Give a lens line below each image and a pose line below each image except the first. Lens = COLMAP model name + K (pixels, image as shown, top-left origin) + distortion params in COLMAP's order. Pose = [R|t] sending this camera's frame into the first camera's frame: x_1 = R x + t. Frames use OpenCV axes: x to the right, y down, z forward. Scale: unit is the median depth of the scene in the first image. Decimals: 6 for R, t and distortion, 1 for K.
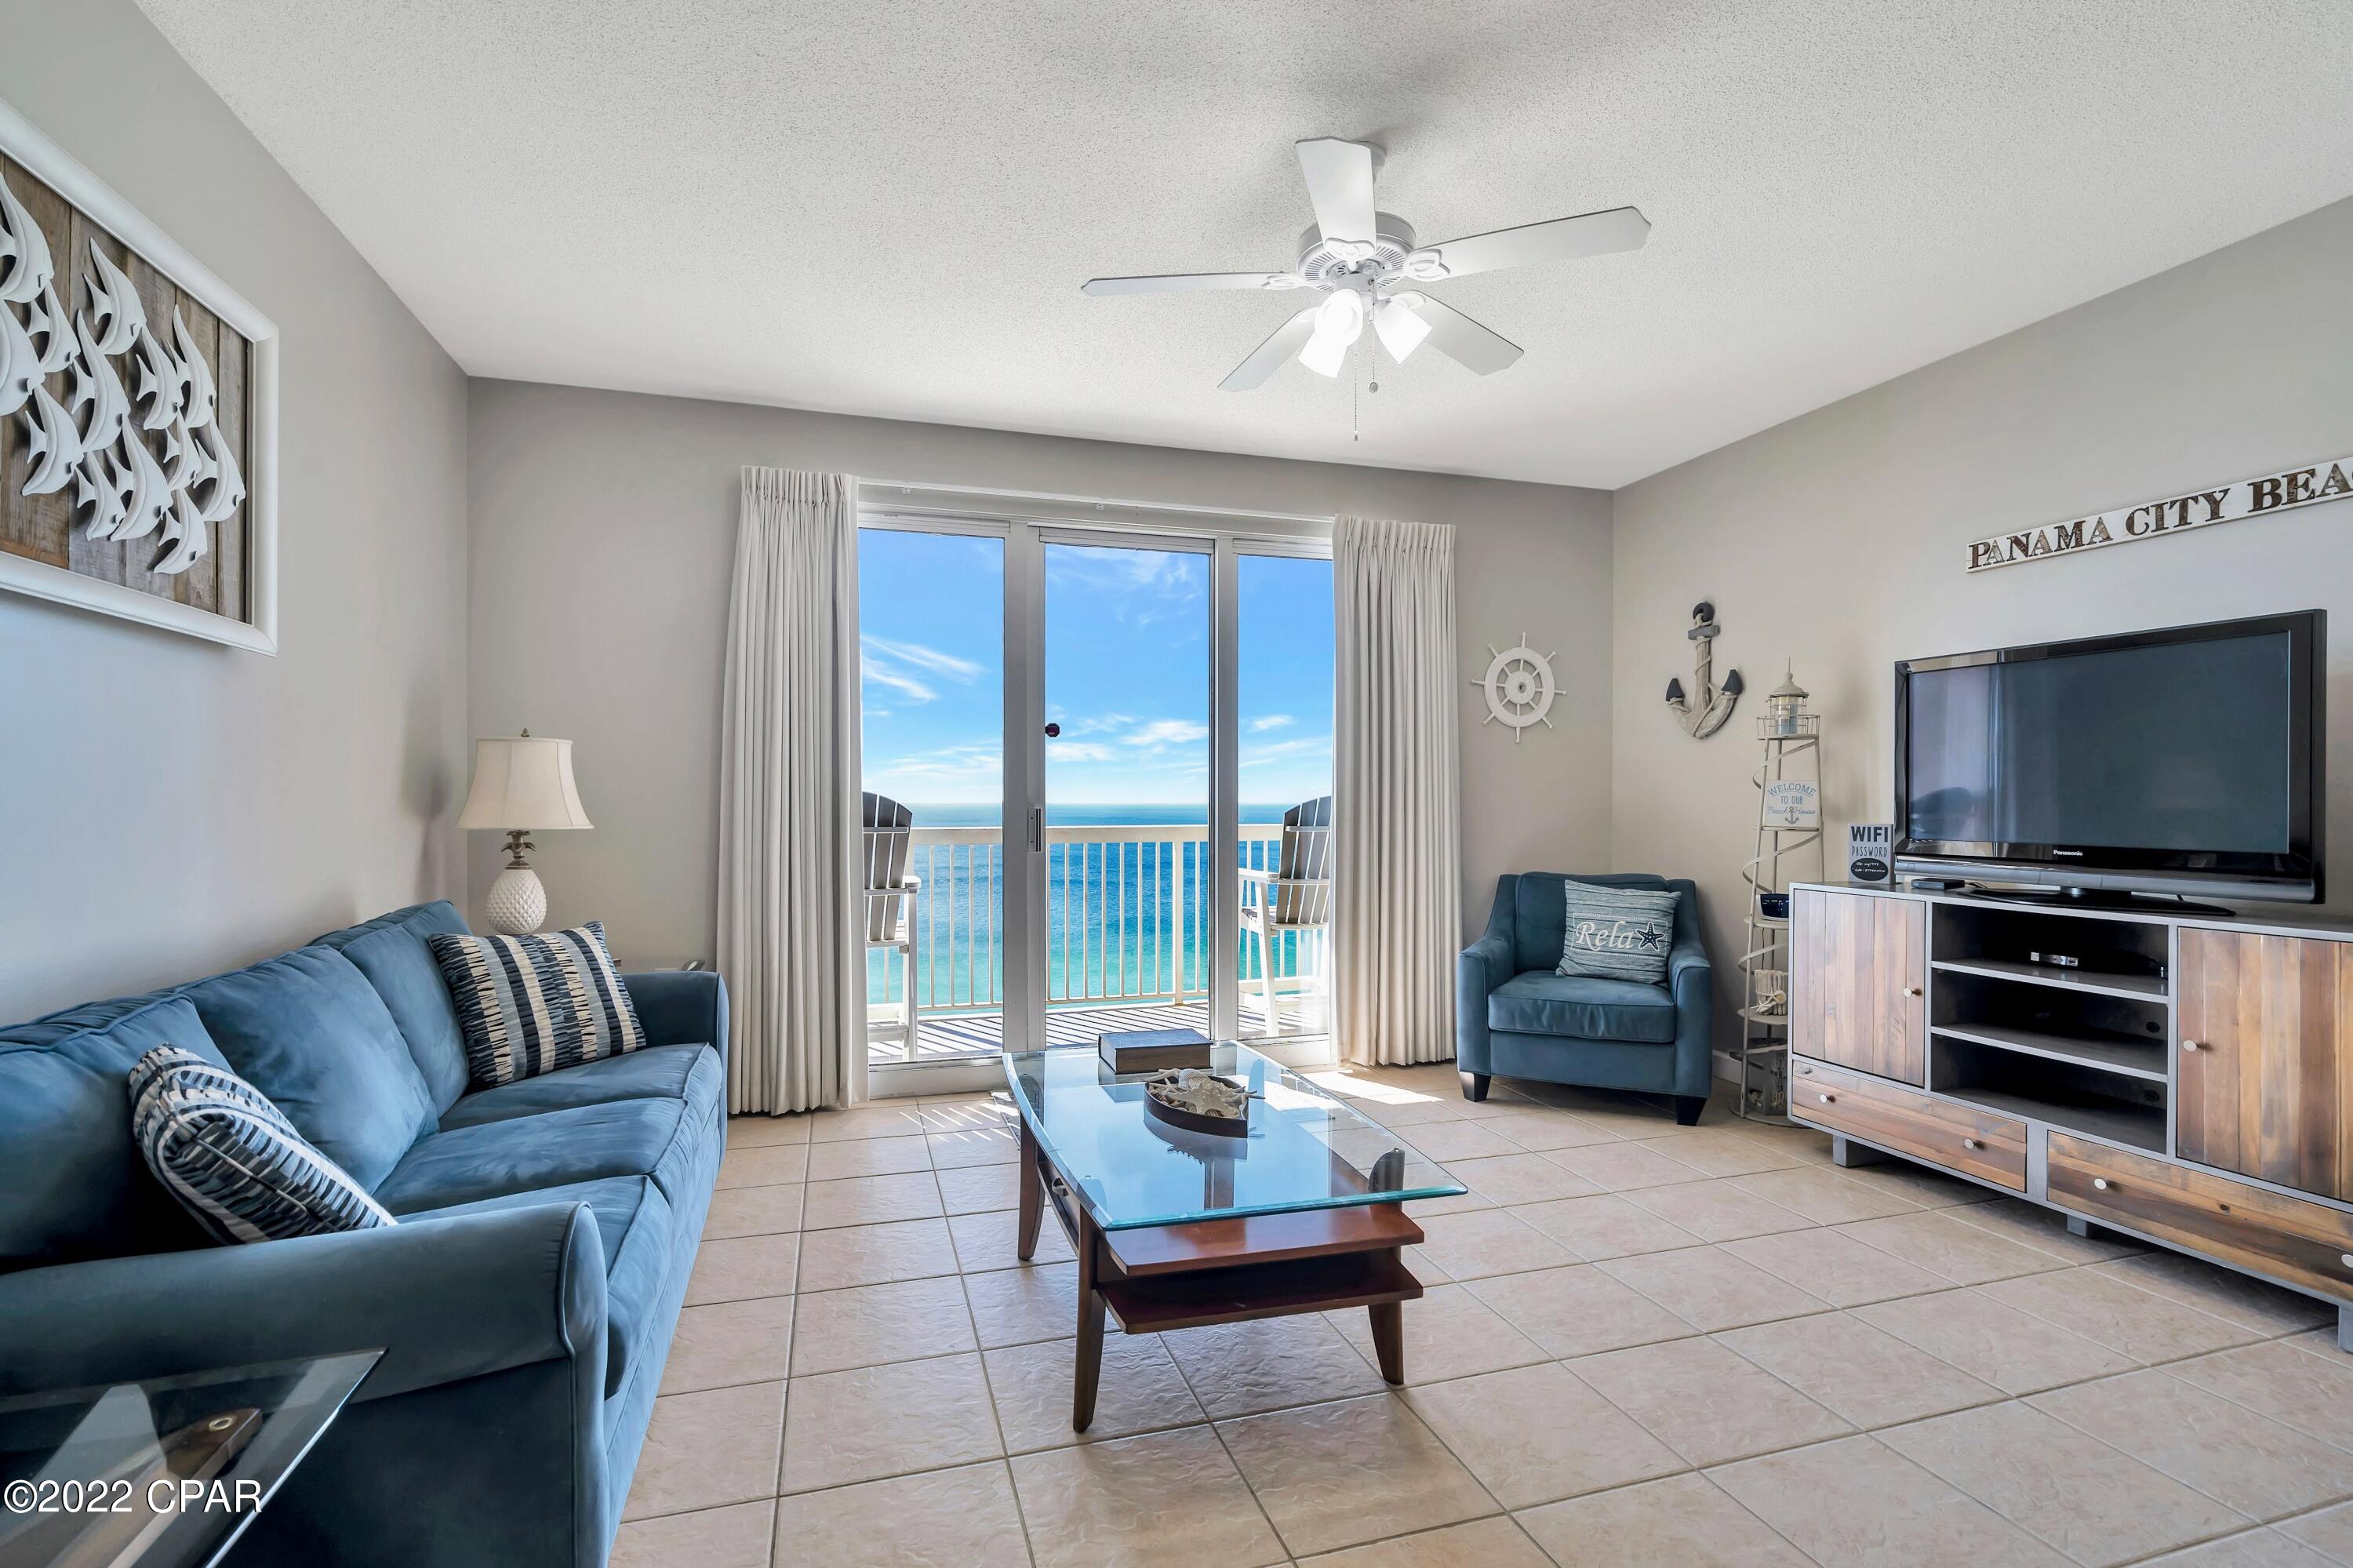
lens RADIAL K [[1083.1, 0, 1179.1], [0, 1083.1, 801.1], [0, 0, 1]] dist [0.000360, 0.000118]
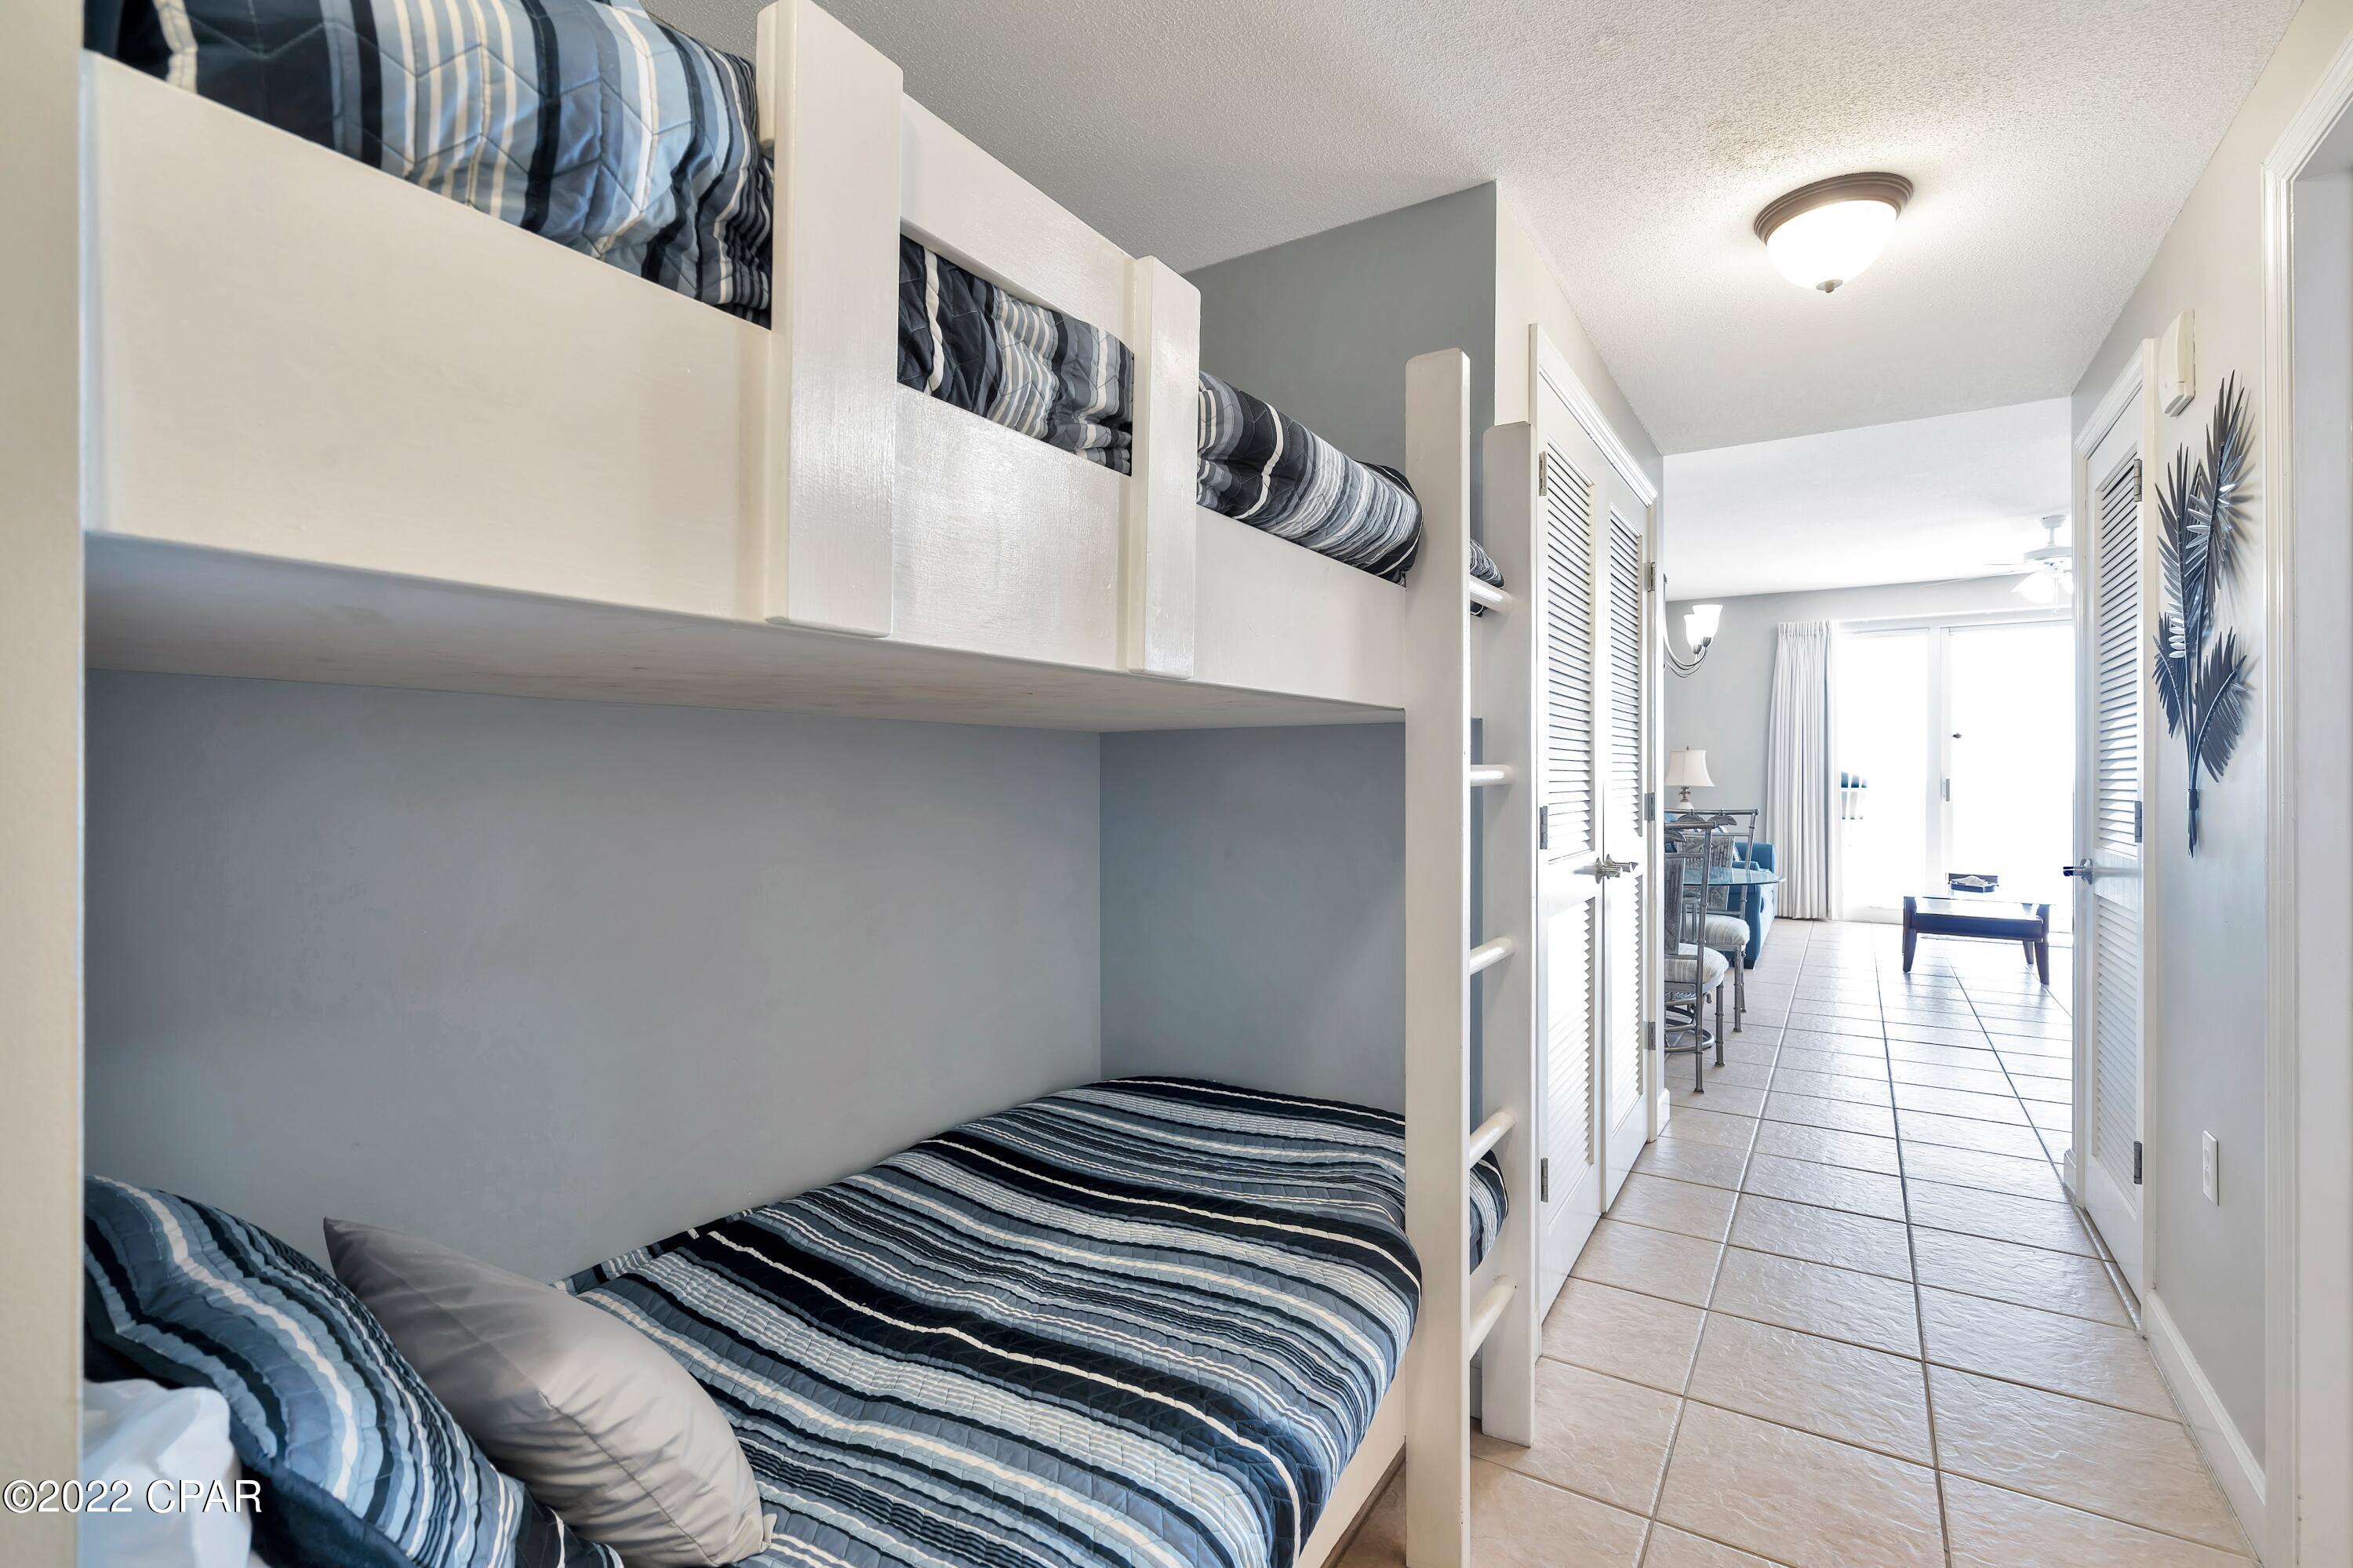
lens RADIAL K [[1083.1, 0, 1178.0], [0, 1083.1, 775.6], [0, 0, 1]] dist [0.000360, 0.000118]
pose [[0.670276, 0.010954, -0.742031, 0.411911], [0.000983, 0.999877, 0.015648, -0.034928], [0.742111, -0.011219, 0.670183, -1.383170]]
